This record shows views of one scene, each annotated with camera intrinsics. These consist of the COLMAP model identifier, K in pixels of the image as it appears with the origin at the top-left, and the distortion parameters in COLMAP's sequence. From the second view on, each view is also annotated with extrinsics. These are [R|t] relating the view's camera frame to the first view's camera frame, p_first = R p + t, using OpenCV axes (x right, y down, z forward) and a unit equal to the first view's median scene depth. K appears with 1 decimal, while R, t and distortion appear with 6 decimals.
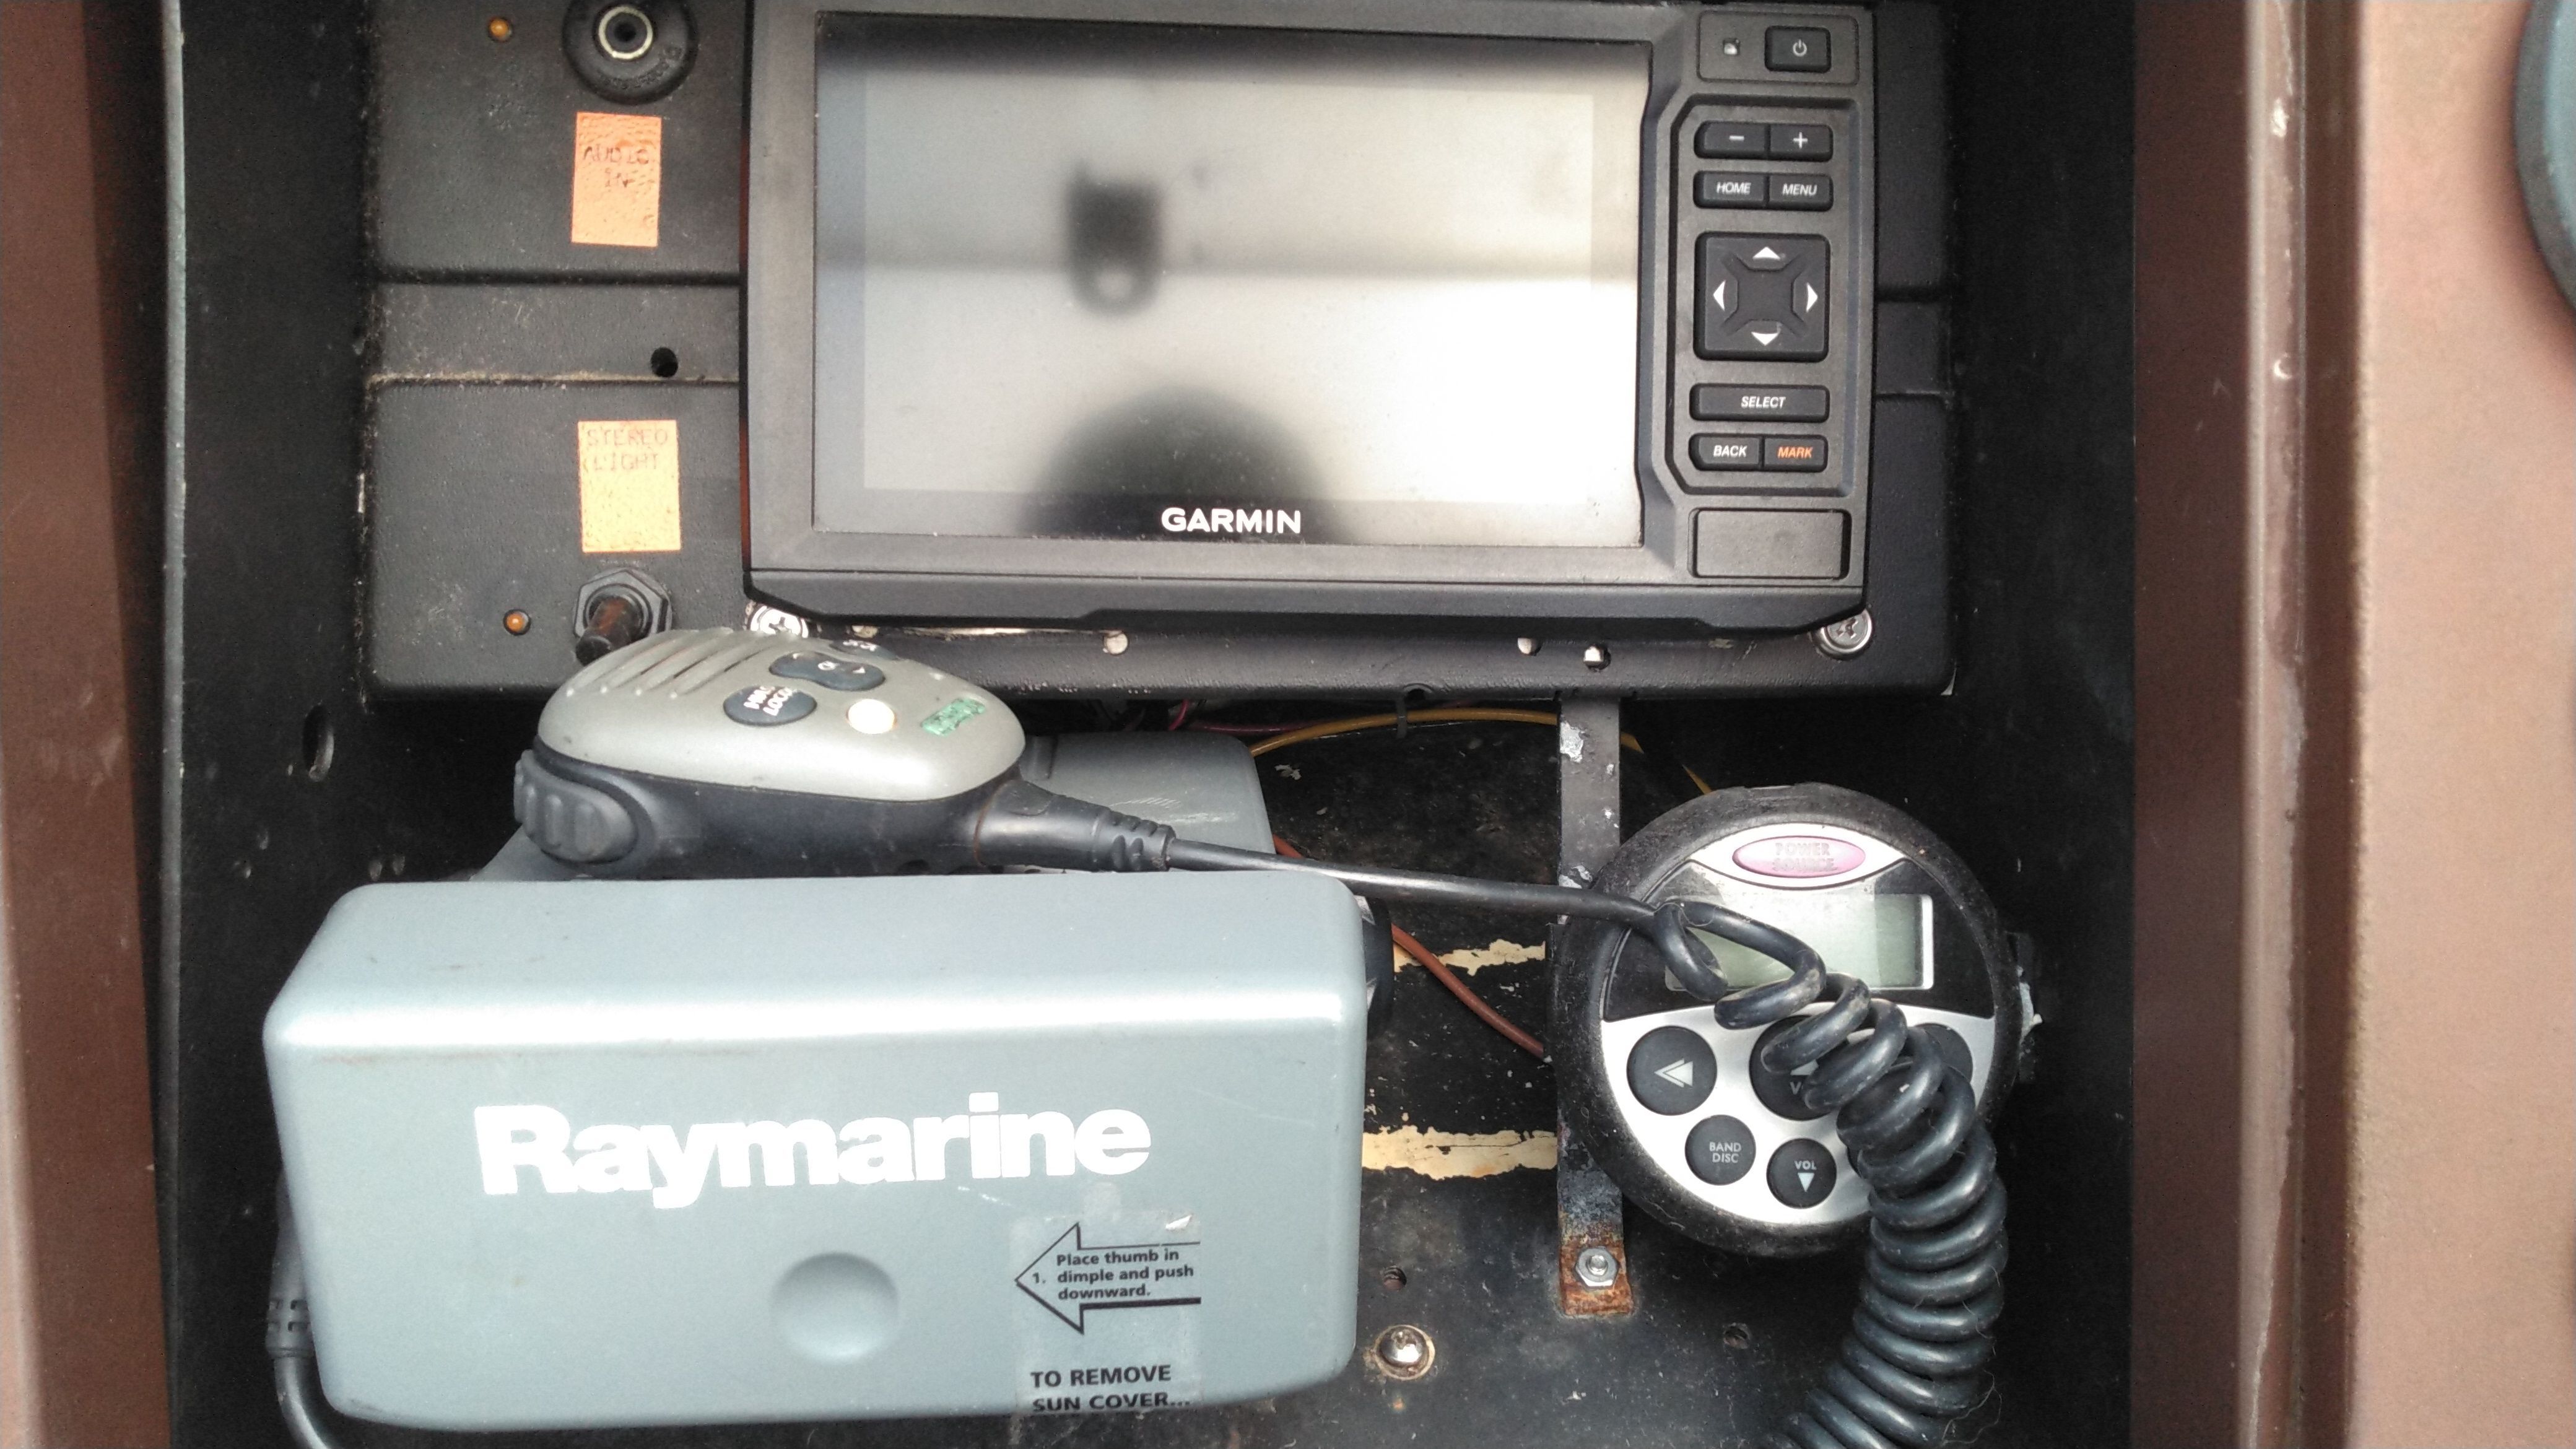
lens RADIAL K [[1960.9, 0, 1288.0], [0, 1960.9, 724.5], [0, 0, 1]] dist [0.054951, -0.091318]
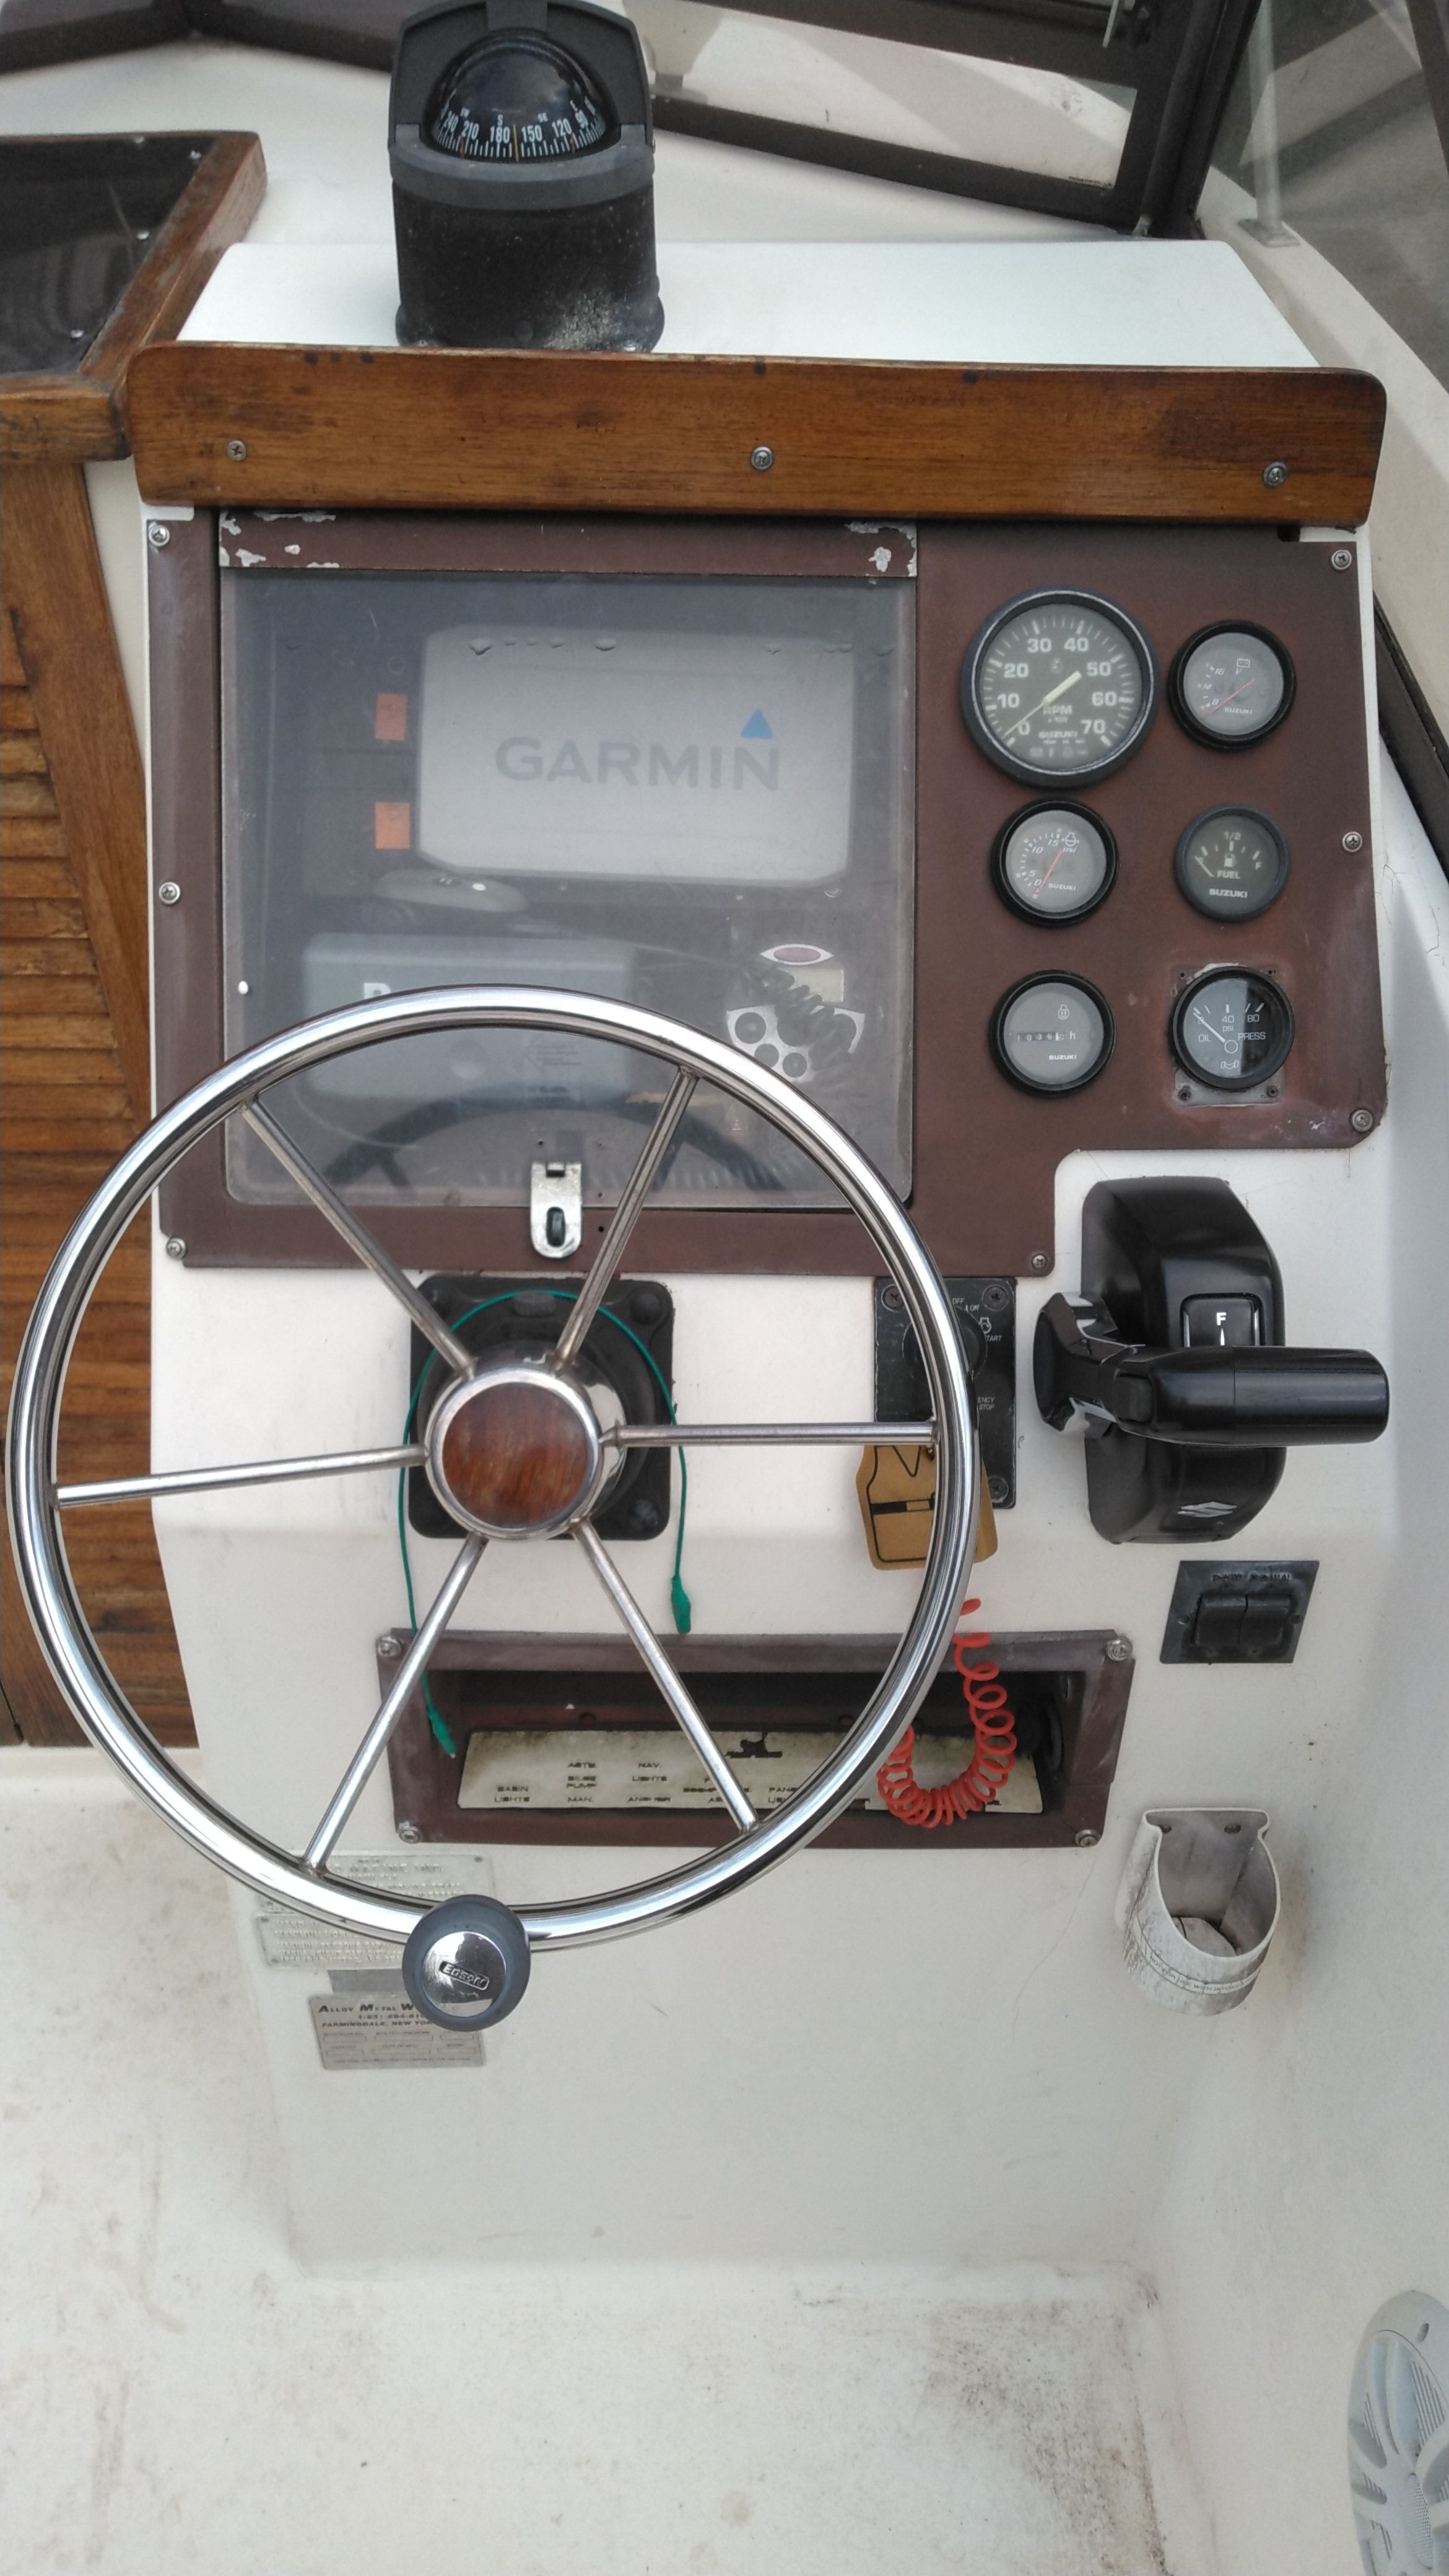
lens RADIAL K [[1960.9, 0, 724.5], [0, 1960.9, 1288.0], [0, 0, 1]] dist [0.054951, -0.091318]
pose [[0.999134, 0.019132, -0.036939, 0.270301], [-0.019436, 0.999780, -0.007902, 0.580162], [0.036780, 0.008613, 0.999286, -1.877384]]
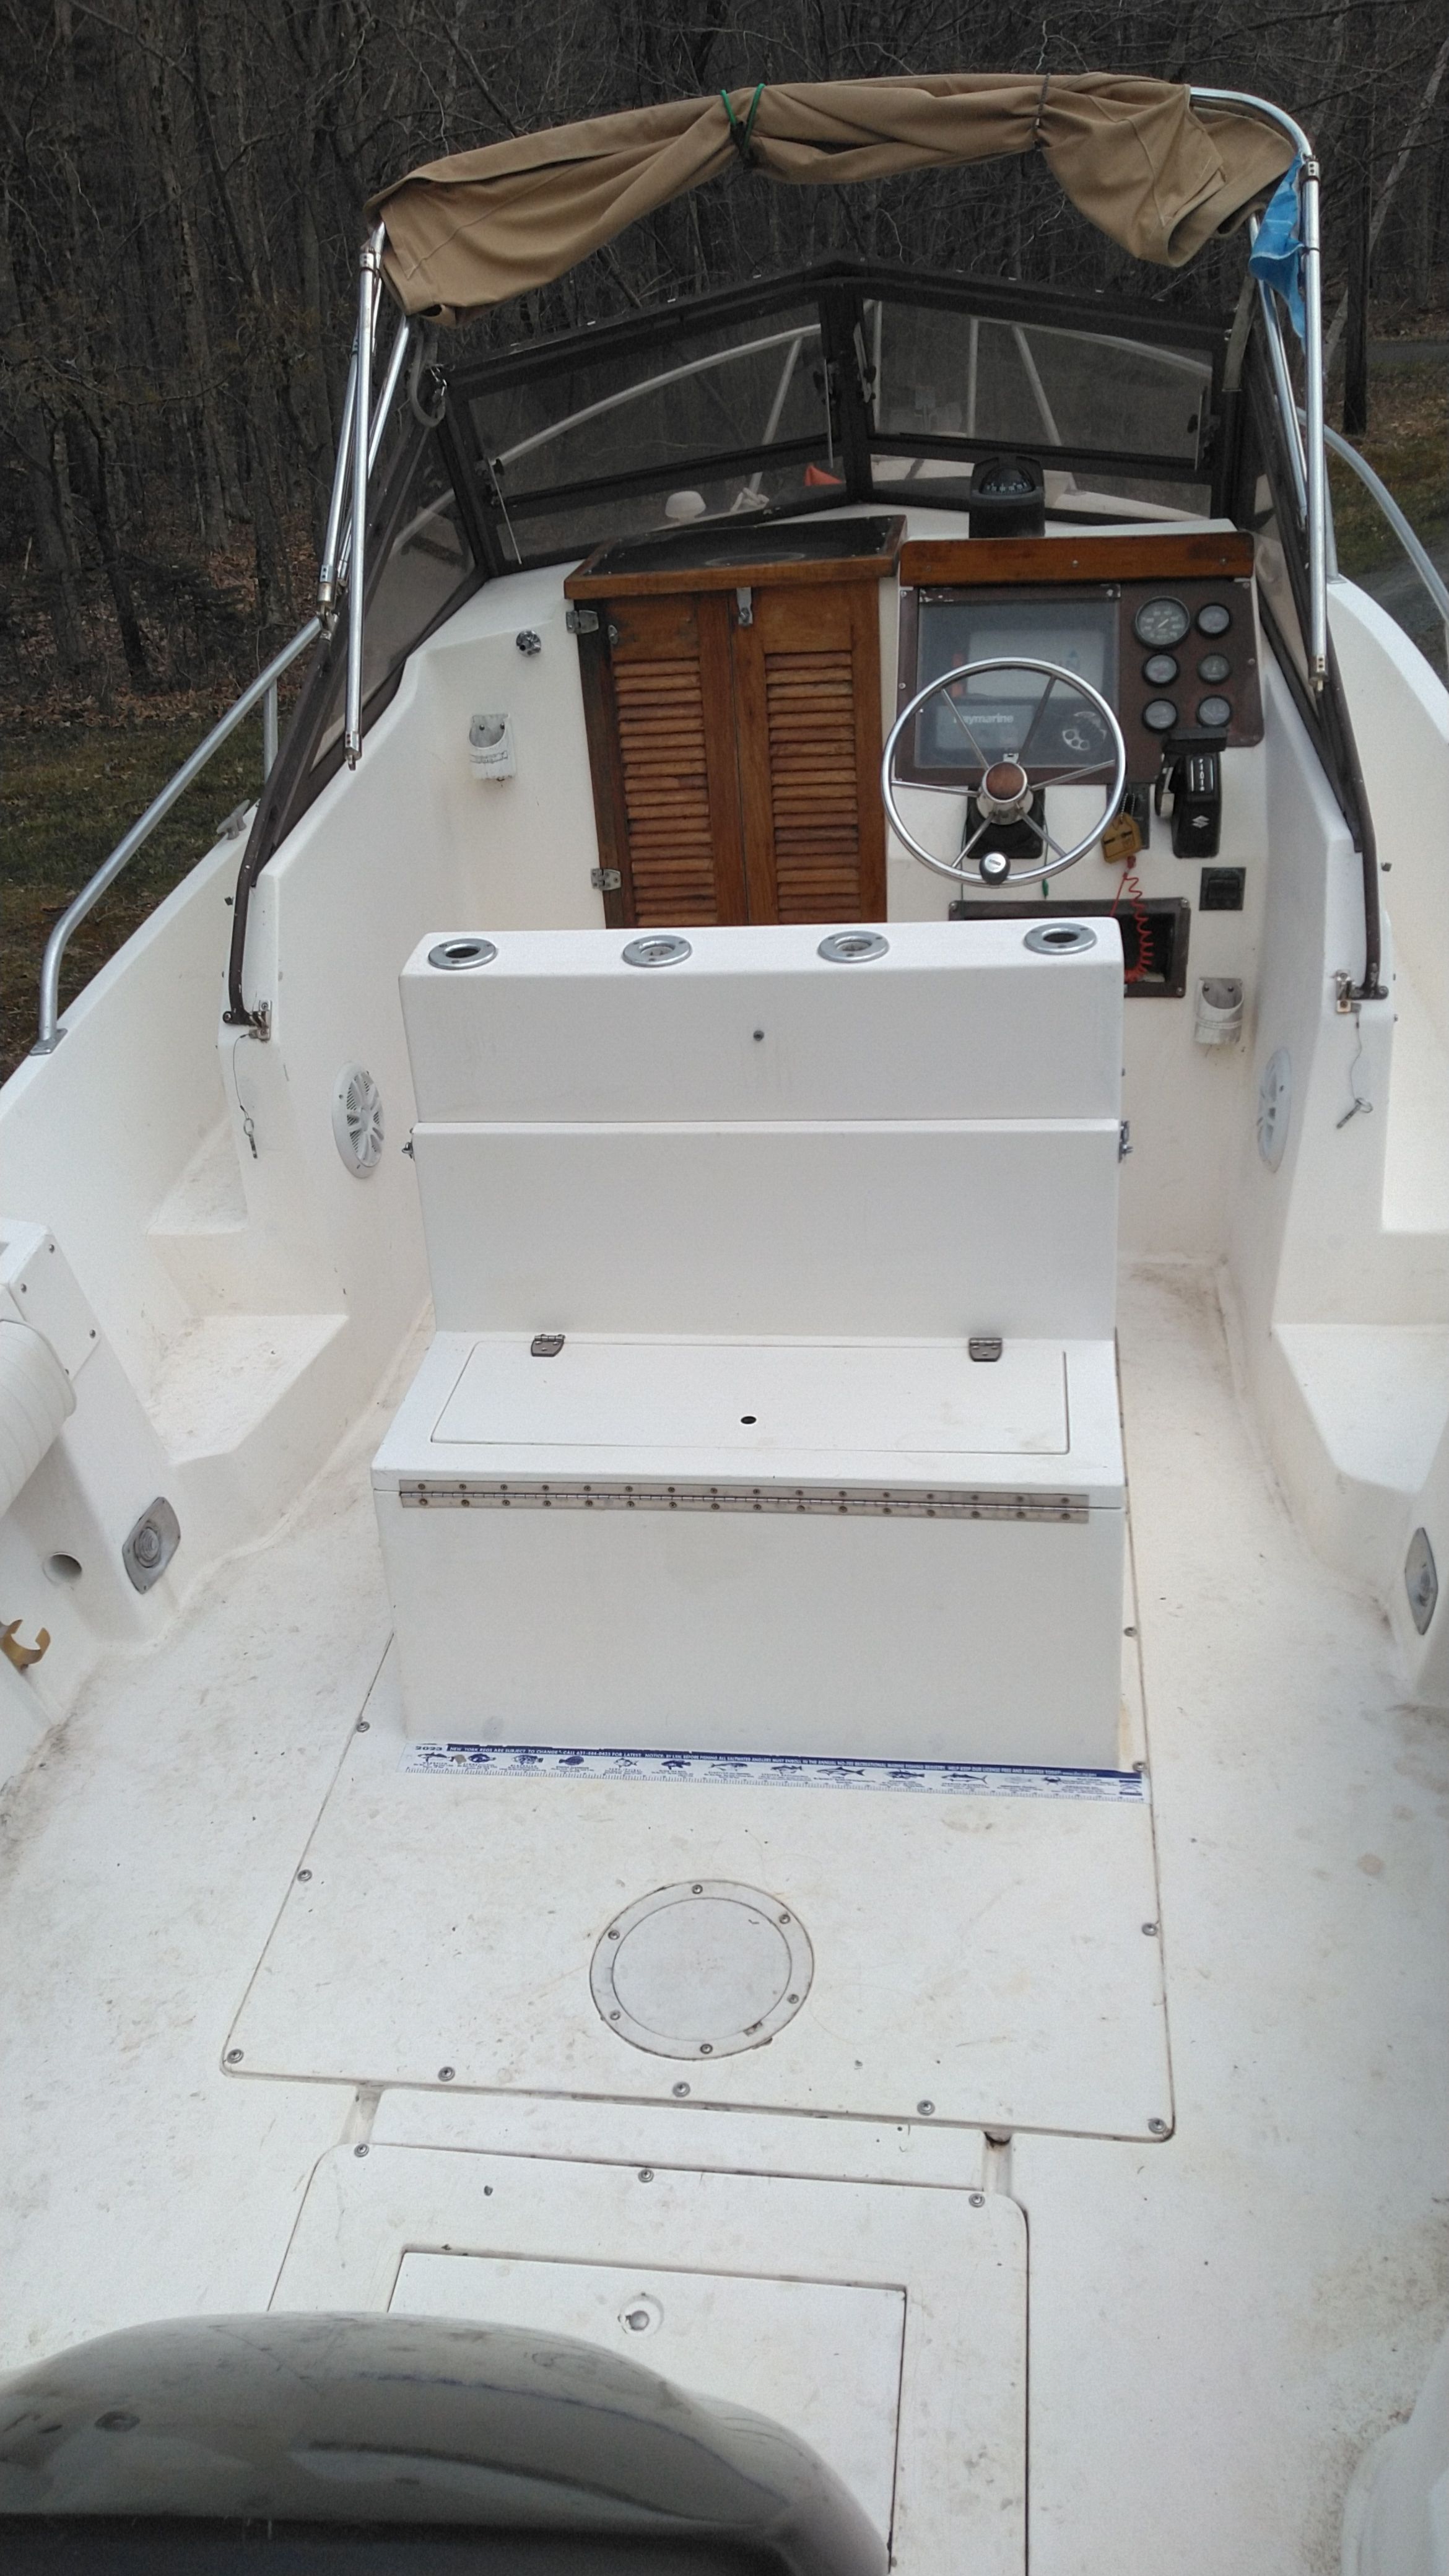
lens RADIAL K [[1960.9, 0, 724.5], [0, 1960.9, 1288.0], [0, 0, 1]] dist [0.054951, -0.091318]
pose [[0.978780, 0.024119, -0.203490, 0.564612], [-0.073110, 0.968796, -0.236833, 5.144152], [0.191428, 0.246684, 0.950001, -7.660235]]
